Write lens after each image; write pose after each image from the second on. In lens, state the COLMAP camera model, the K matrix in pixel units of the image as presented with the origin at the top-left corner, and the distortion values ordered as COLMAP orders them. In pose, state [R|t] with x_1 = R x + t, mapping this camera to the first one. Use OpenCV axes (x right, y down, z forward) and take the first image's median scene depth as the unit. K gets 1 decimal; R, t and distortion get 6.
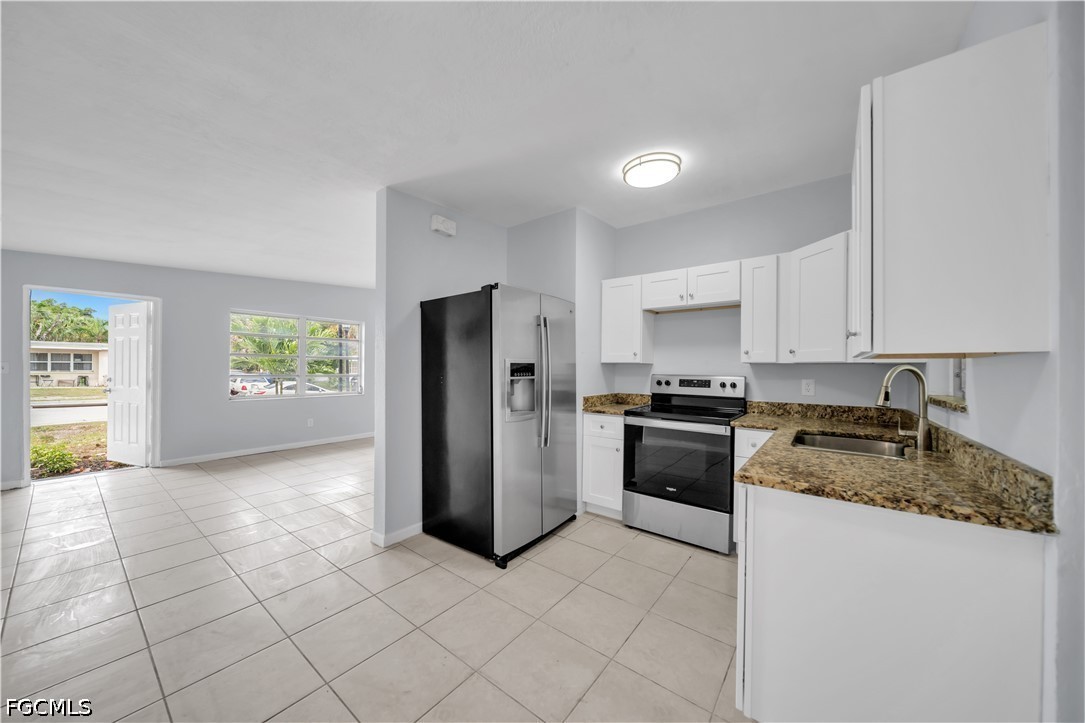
lens RADIAL K [[376.1, 0, 543.6], [0, 376.1, 365.9], [0, 0, 1]] dist [0.001699, -0.000084]
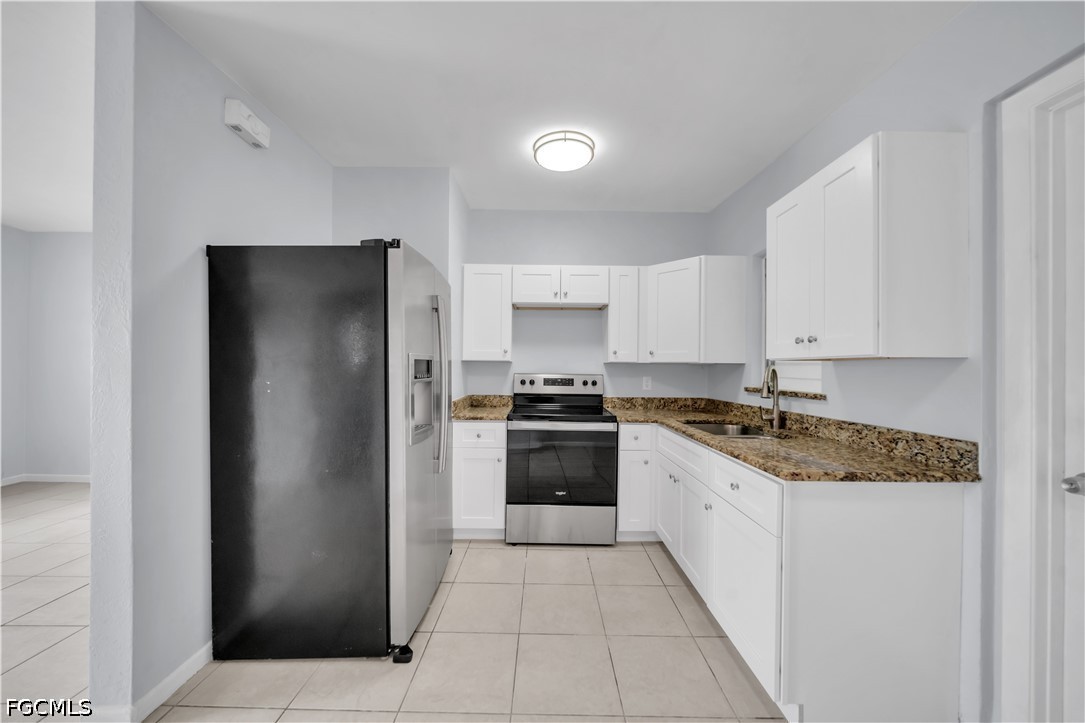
lens RADIAL K [[376.1, 0, 543.0], [0, 376.1, 366.3], [0, 0, 1]] dist [0.001699, -0.000084]
pose [[0.791276, 0.002528, 0.611454, -0.293976], [-0.007001, 0.999963, 0.004927, -0.000121], [-0.611419, -0.008179, 0.791265, 0.280821]]
